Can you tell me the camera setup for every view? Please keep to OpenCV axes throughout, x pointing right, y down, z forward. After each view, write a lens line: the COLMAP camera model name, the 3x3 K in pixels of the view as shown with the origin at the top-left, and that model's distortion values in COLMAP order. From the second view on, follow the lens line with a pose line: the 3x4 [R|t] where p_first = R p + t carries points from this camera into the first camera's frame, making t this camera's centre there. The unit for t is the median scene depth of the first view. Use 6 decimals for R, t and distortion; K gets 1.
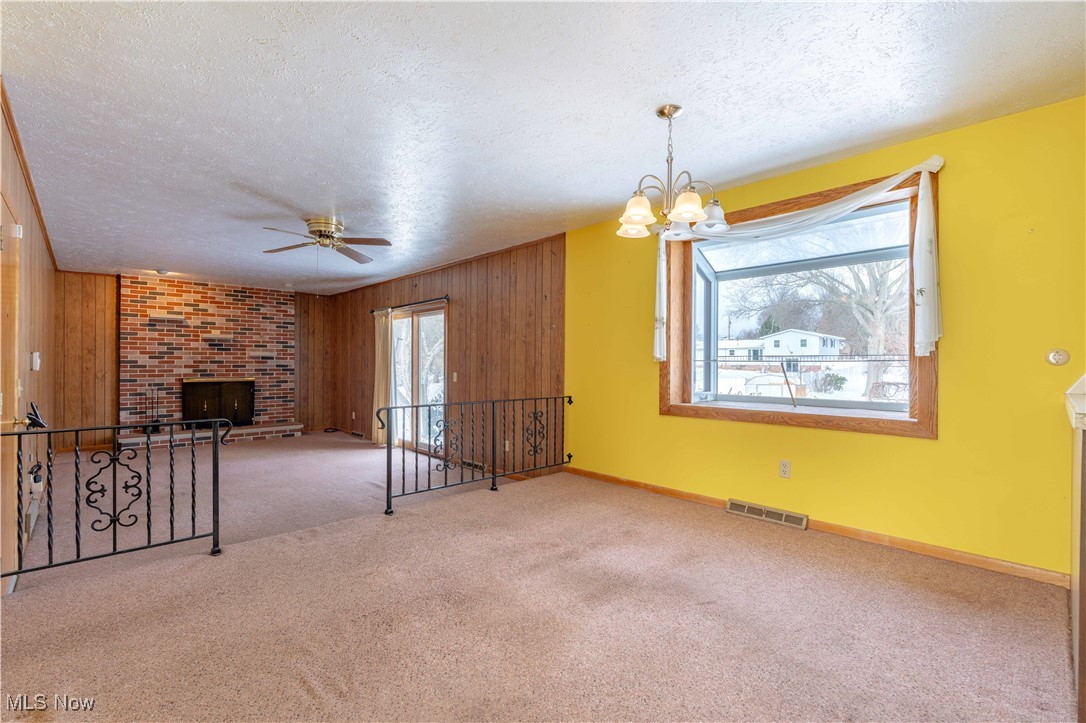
lens RADIAL K [[481.3, 0, 531.9], [0, 481.3, 363.6], [0, 0, 1]] dist [-0.004197, -0.000492]
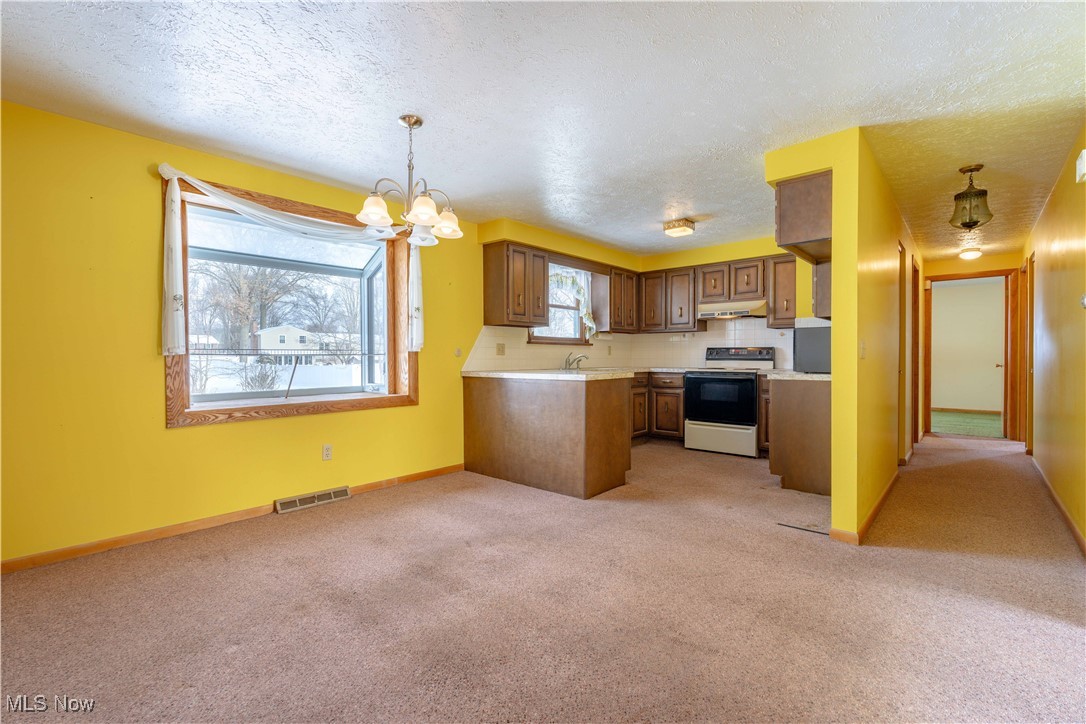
lens RADIAL K [[481.3, 0, 536.3], [0, 481.3, 359.2], [0, 0, 1]] dist [-0.004197, -0.000492]
pose [[-0.088100, -0.006960, 0.996087, -0.276821], [0.003094, 0.999969, 0.007261, -0.000403], [-0.996107, 0.003722, -0.088075, 0.279147]]
